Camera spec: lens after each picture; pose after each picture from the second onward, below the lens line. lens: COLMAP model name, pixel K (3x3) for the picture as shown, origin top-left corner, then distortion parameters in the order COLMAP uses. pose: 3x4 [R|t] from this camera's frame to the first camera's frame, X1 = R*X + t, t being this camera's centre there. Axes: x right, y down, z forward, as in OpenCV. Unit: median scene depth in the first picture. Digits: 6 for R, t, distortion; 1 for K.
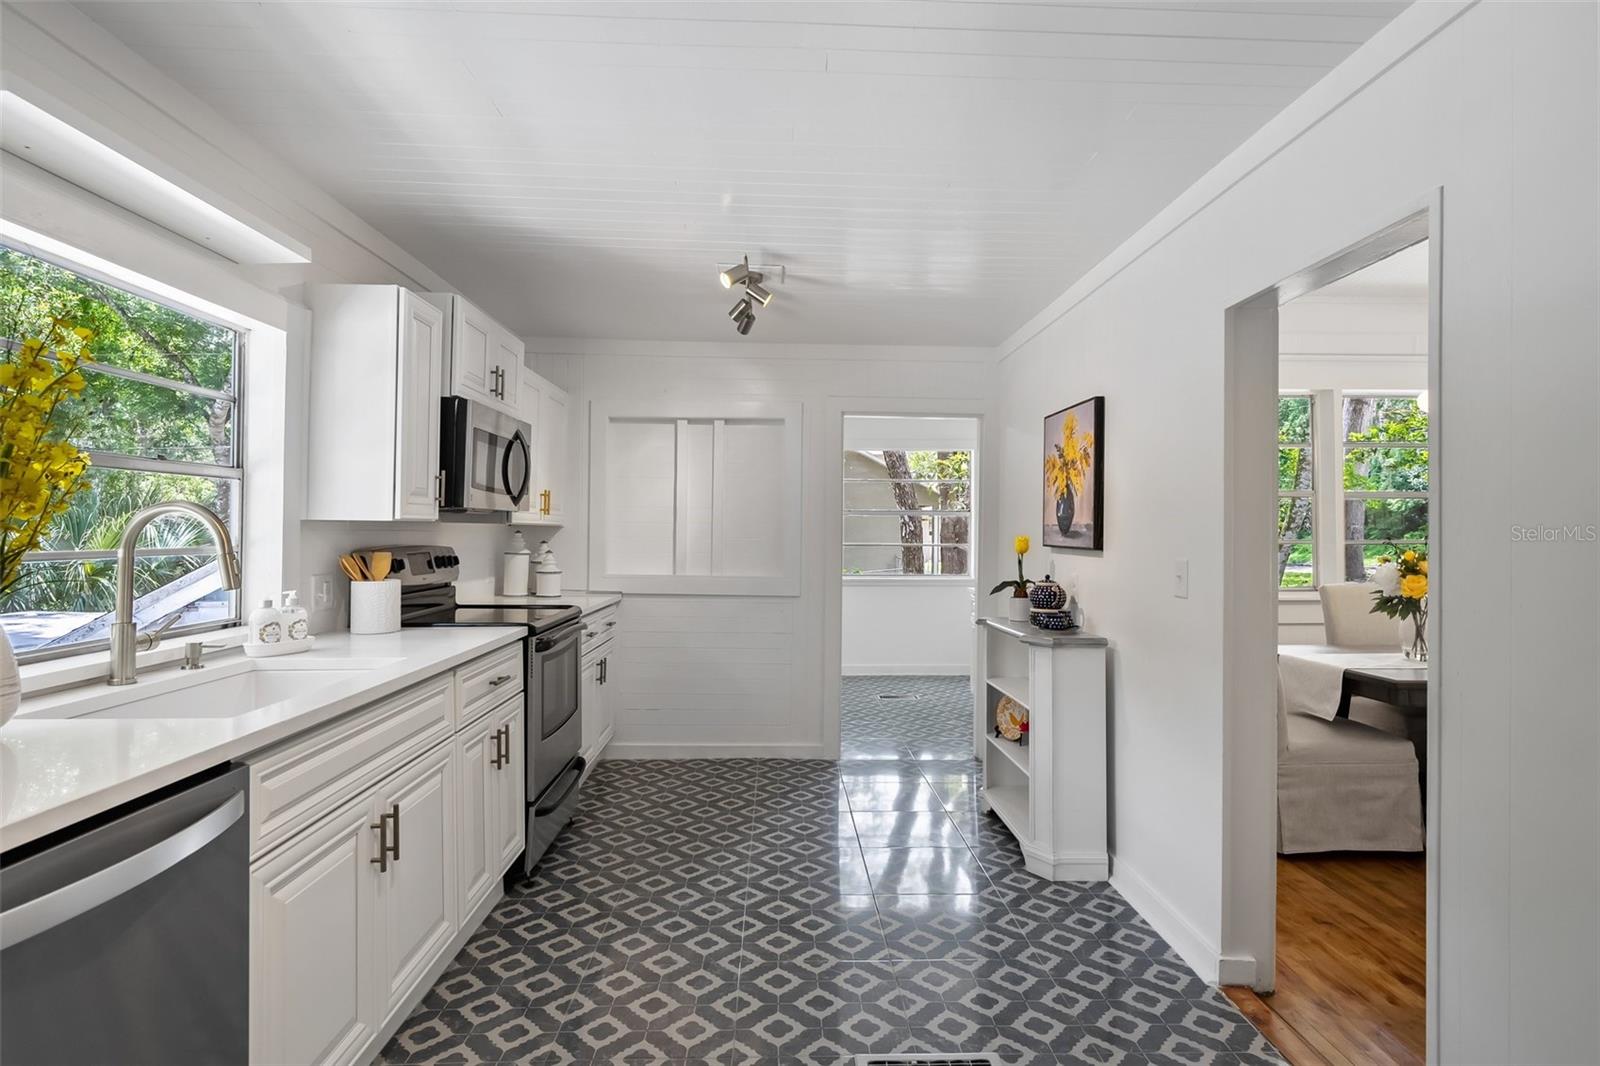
lens RADIAL K [[802.0, 0, 799.8], [0, 802.0, 524.1], [0, 0, 1]] dist [-0.017169, 0.000208]
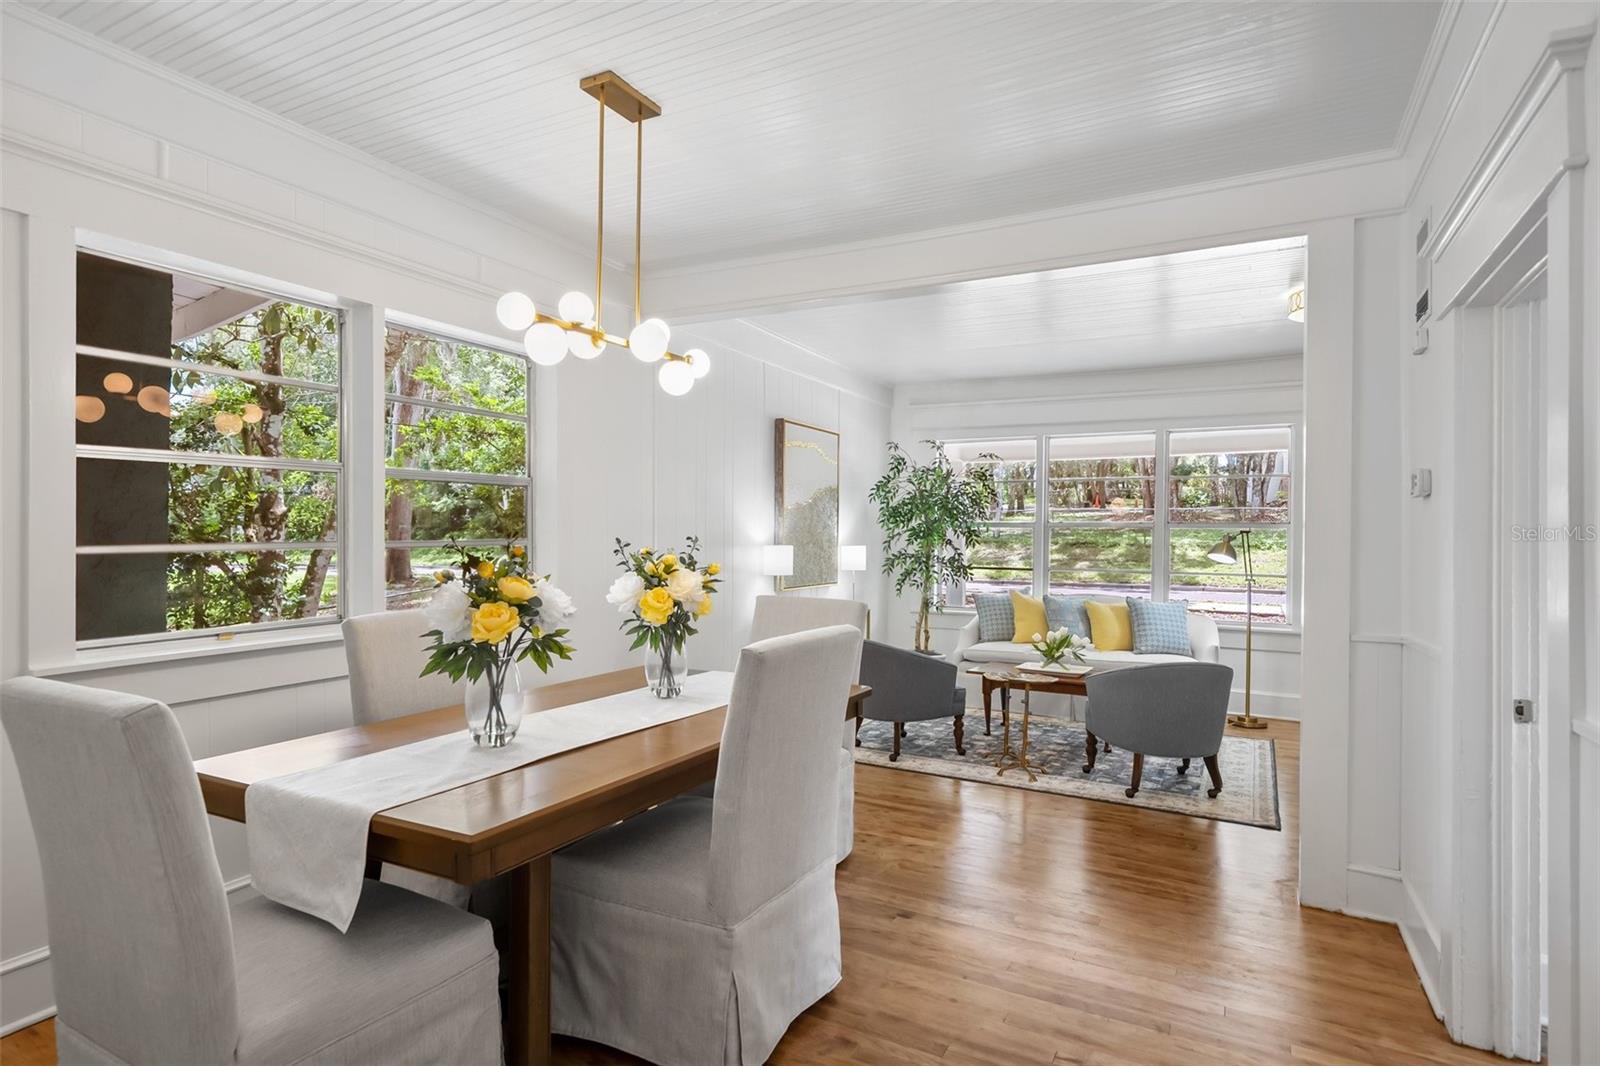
lens RADIAL K [[822.8, 0, 800.2], [0, 822.8, 535.4], [0, 0, 1]] dist [0.000519, 0.000194]
pose [[0.489095, 0.008700, 0.872187, 0.350414], [-0.022068, 0.999754, 0.002402, 0.008192], [-0.871951, -0.020423, 0.489167, 0.496910]]
